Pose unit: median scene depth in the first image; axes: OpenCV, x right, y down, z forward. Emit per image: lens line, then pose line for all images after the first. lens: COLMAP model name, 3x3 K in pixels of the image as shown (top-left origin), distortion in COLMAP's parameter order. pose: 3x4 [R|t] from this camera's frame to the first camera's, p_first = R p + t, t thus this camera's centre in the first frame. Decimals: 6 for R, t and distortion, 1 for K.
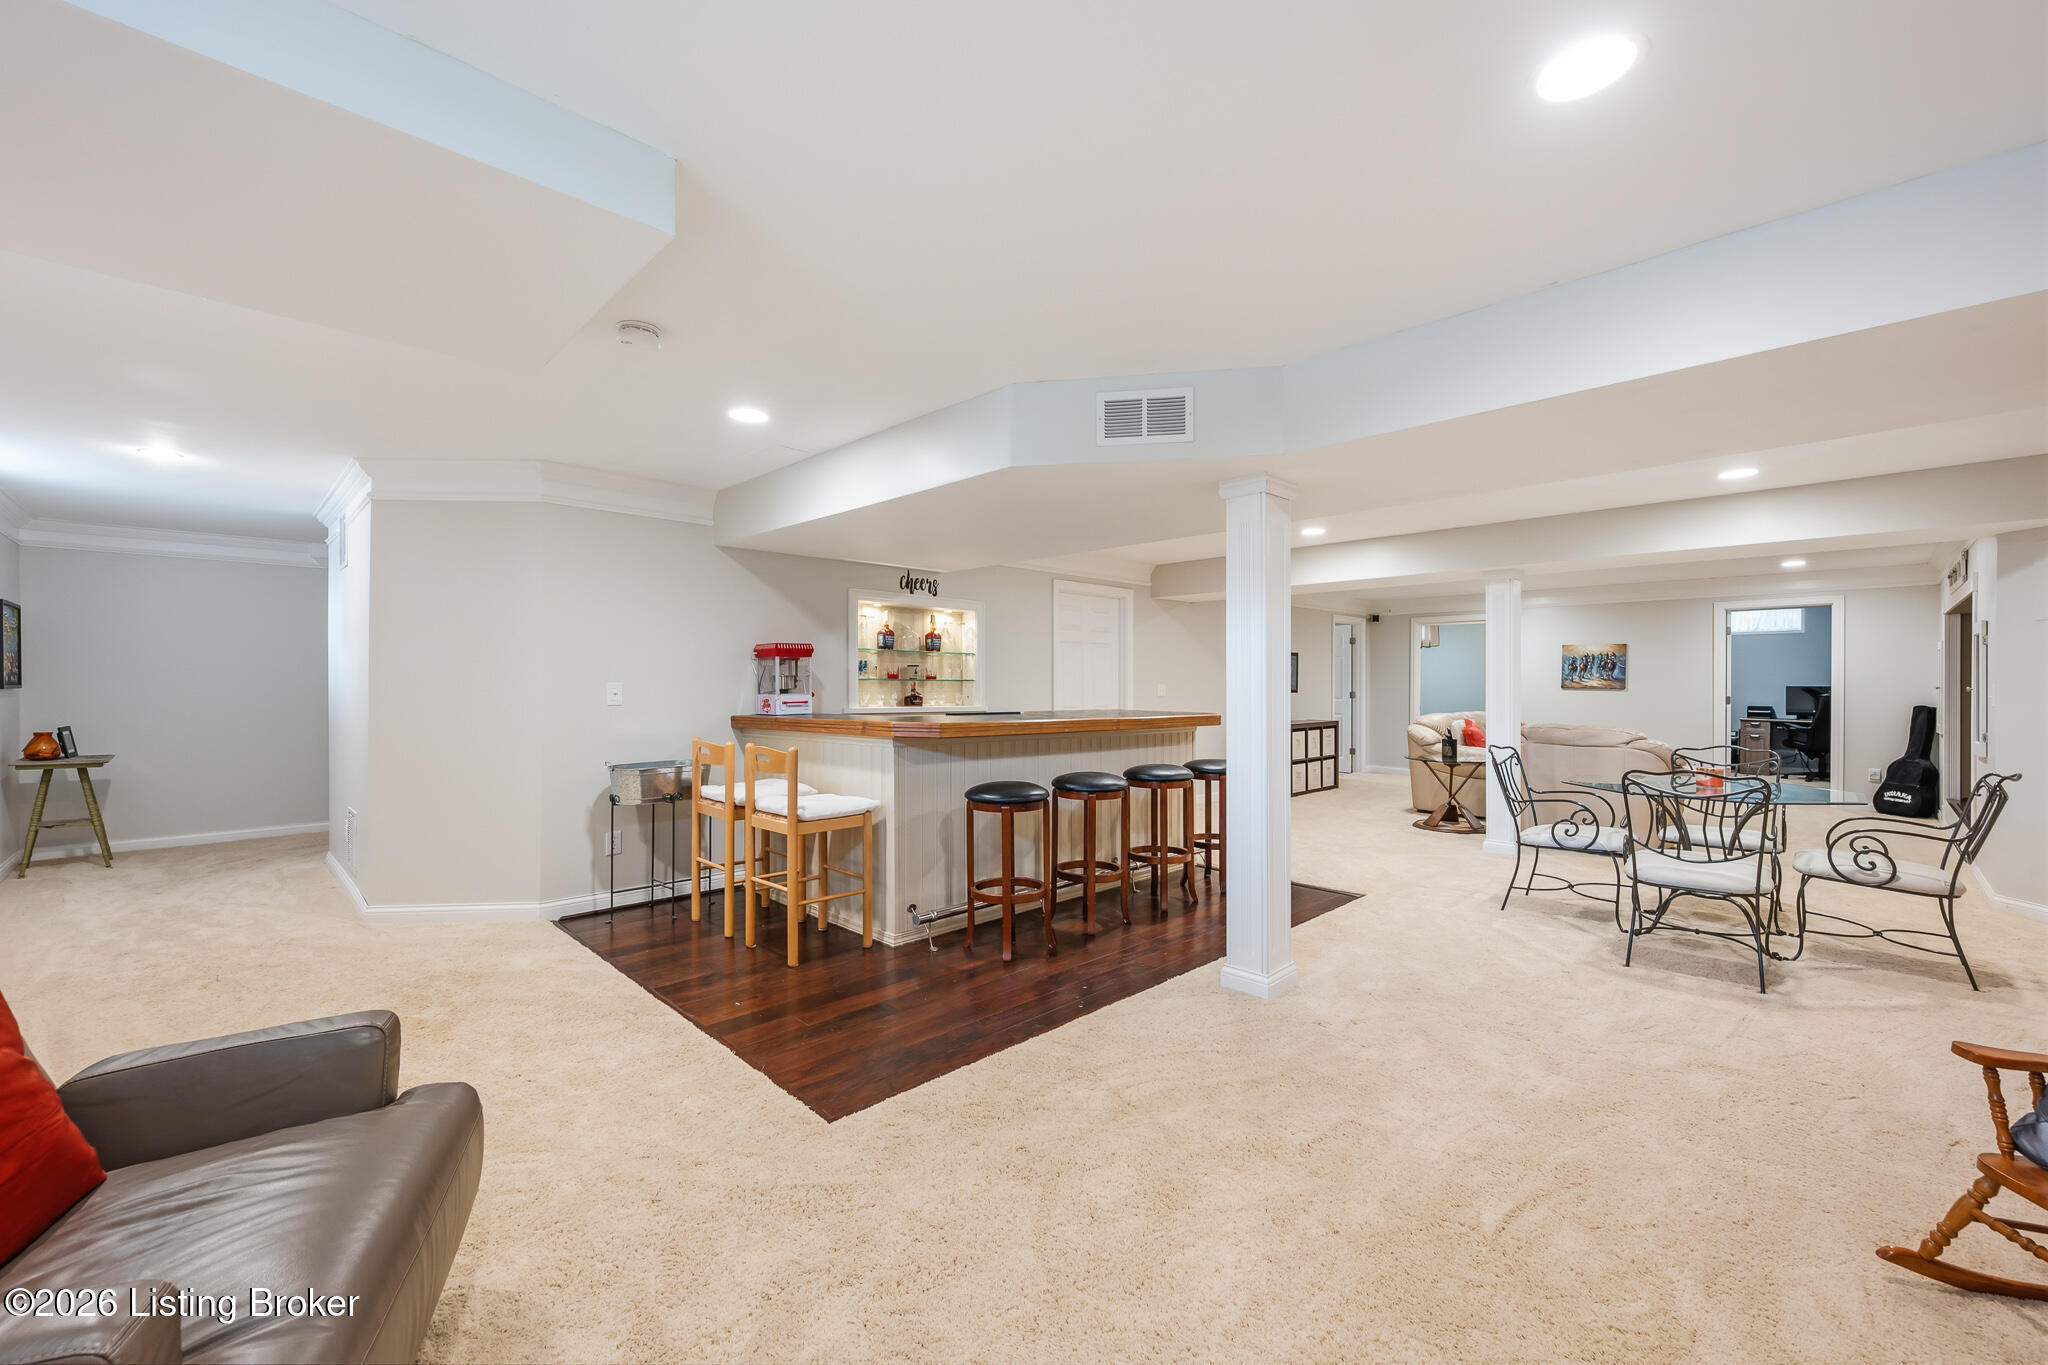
lens RADIAL K [[837.3, 0, 1031.2], [0, 837.3, 682.2], [0, 0, 1]] dist [0.002629, 0.000004]
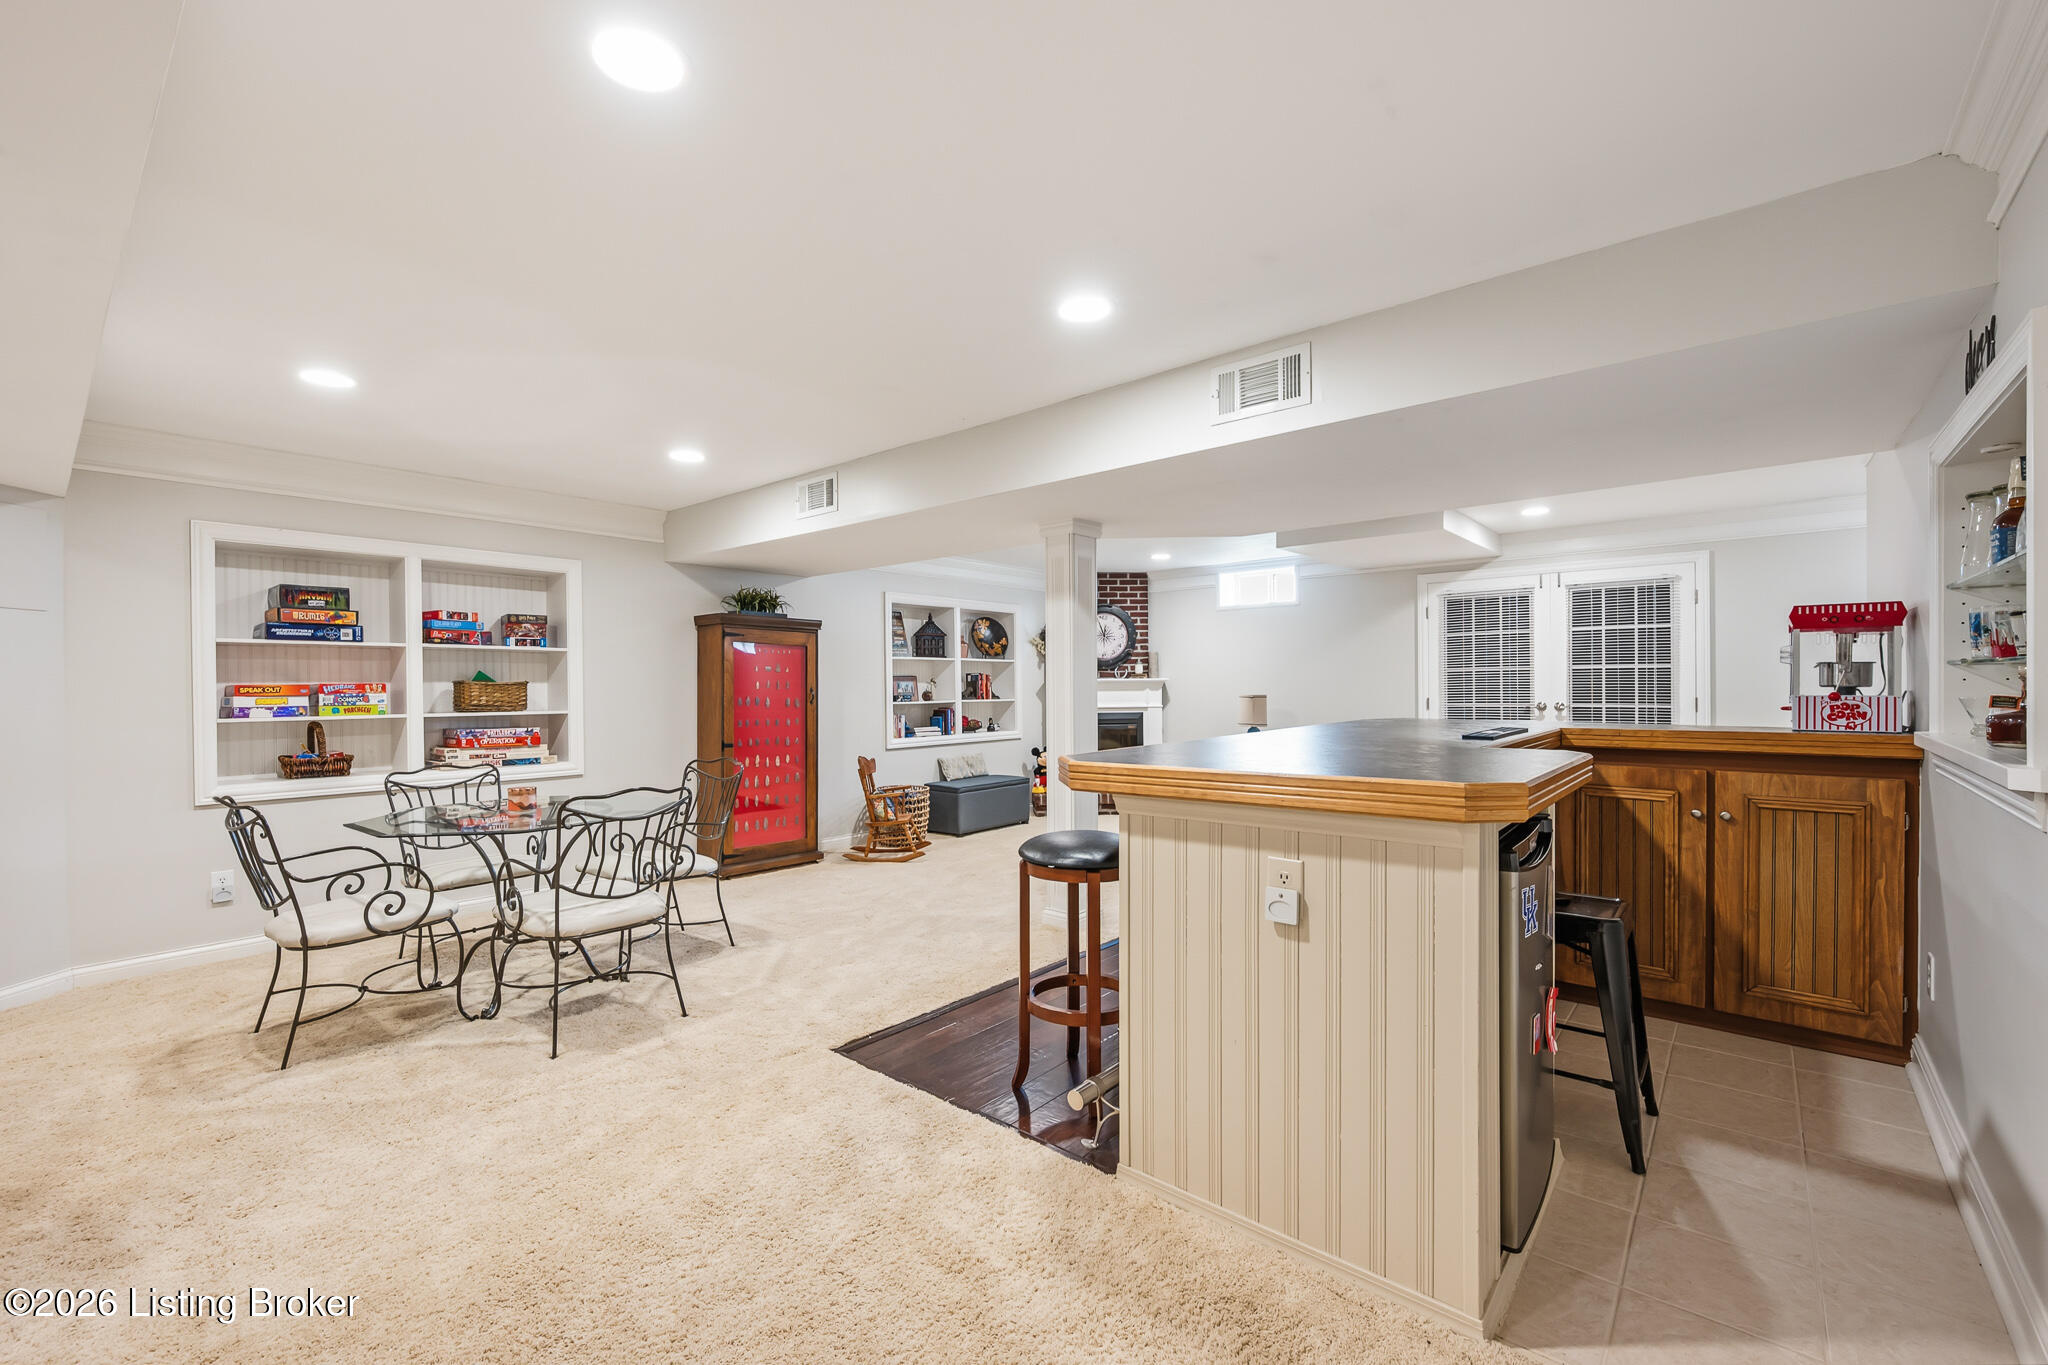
lens RADIAL K [[864.1, 0, 1039.0], [0, 864.1, 684.3], [0, 0, 1]] dist [-0.010270, 0.001753]
pose [[-0.996960, 0.008141, -0.077490, 0.287206], [0.008761, 0.999932, -0.007667, 0.006423], [0.077422, -0.008322, -0.996964, 1.549508]]
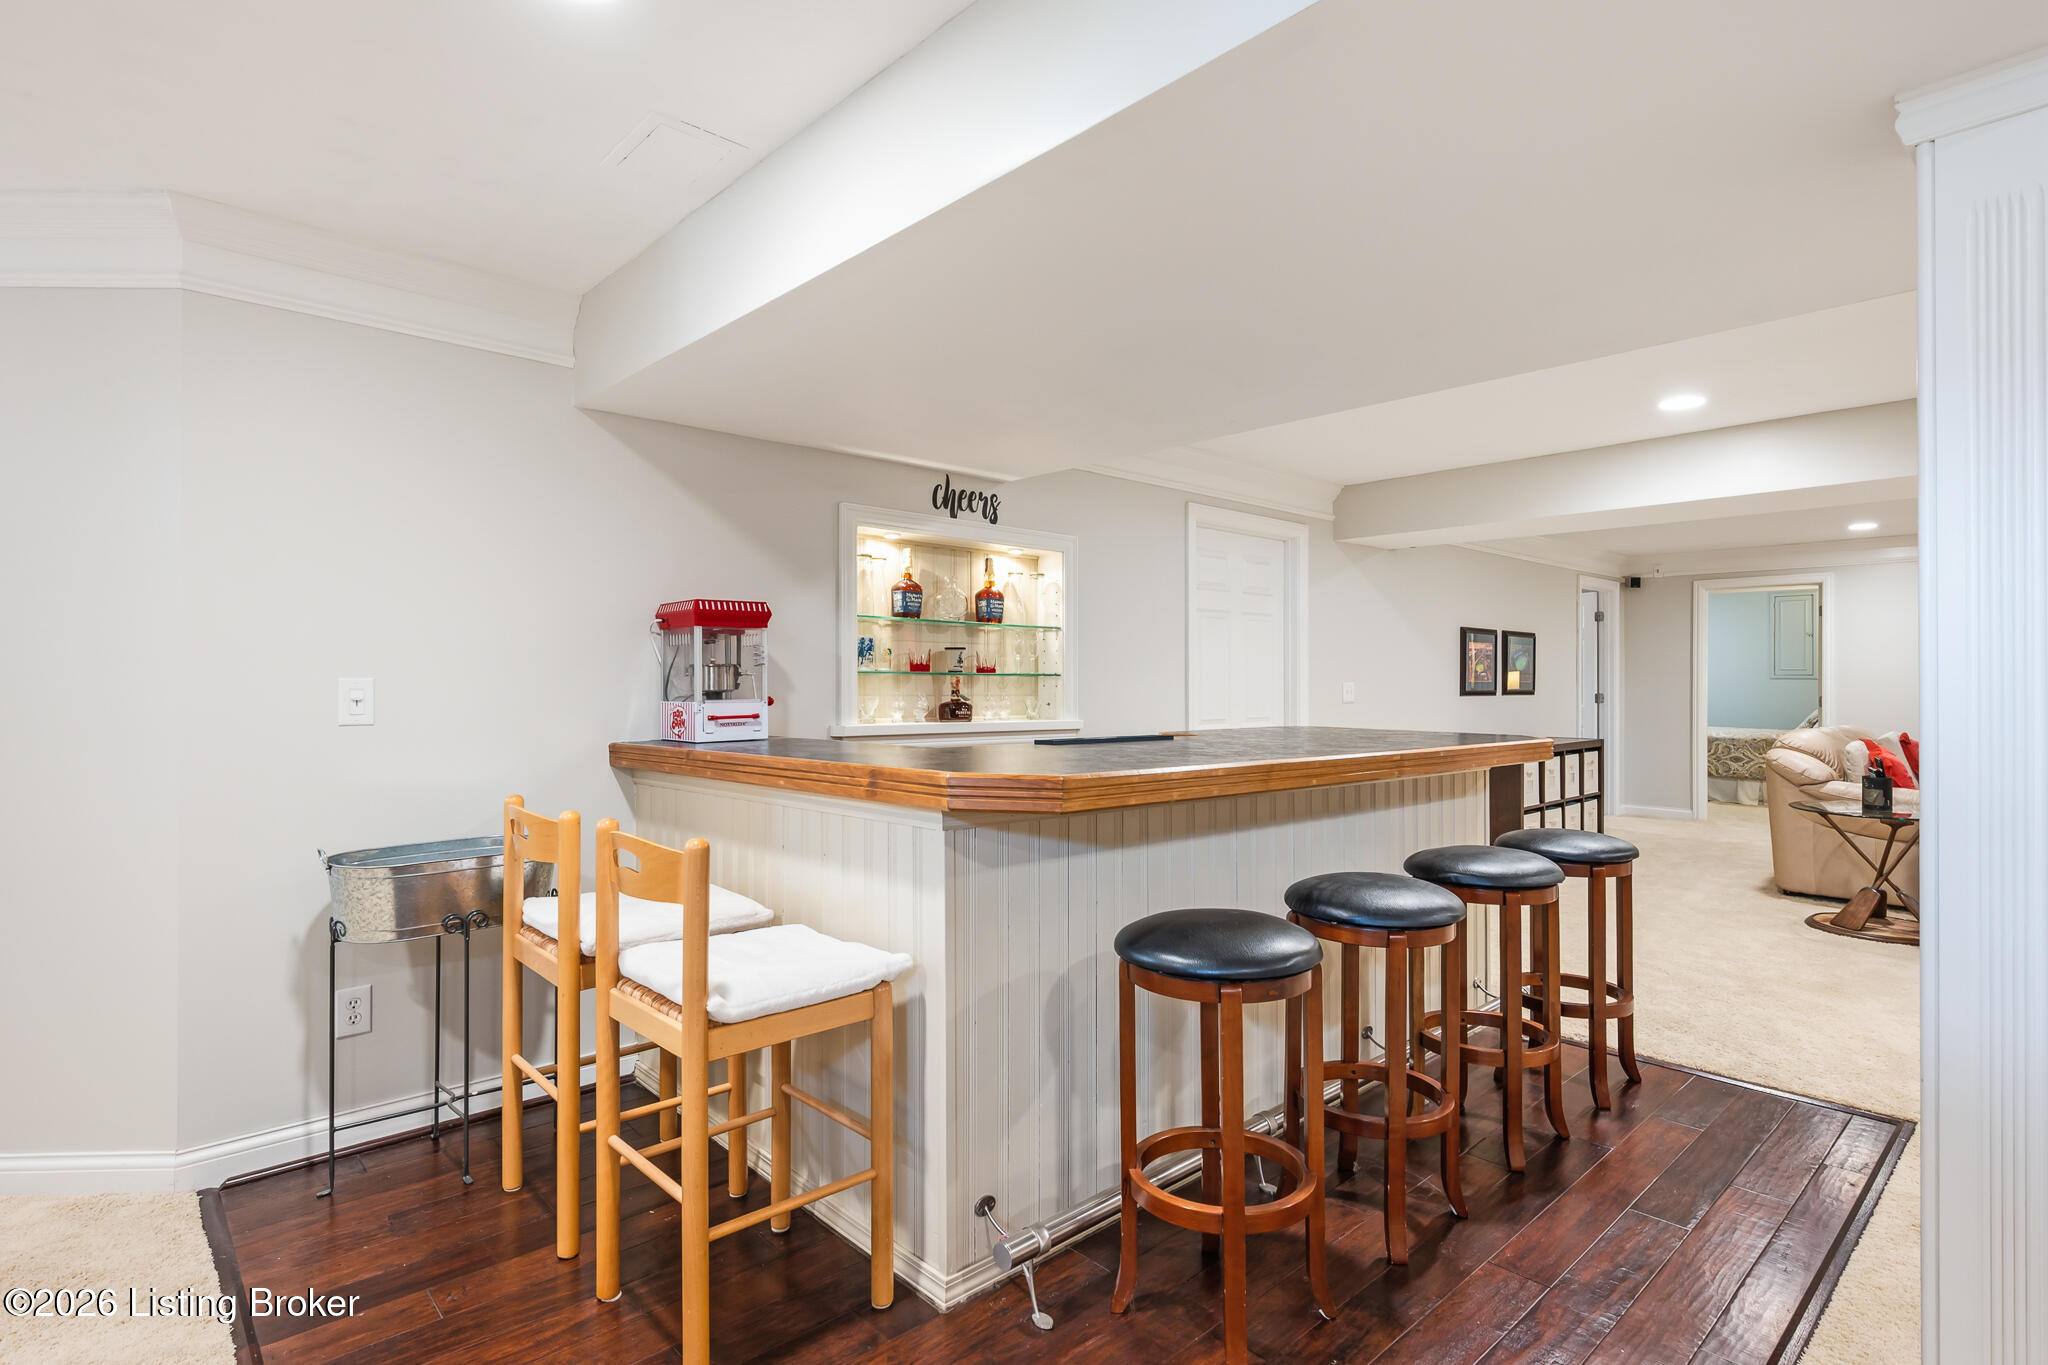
lens RADIAL K [[1021.9, 0, 1031.0], [0, 1021.9, 685.0], [0, 0, 1]] dist [-0.005450, -0.000380]
pose [[0.999451, 0.000055, -0.033132, -0.082347], [0.000106, 0.999988, 0.004835, 0.001928], [0.033131, -0.004836, 0.999439, 0.389817]]
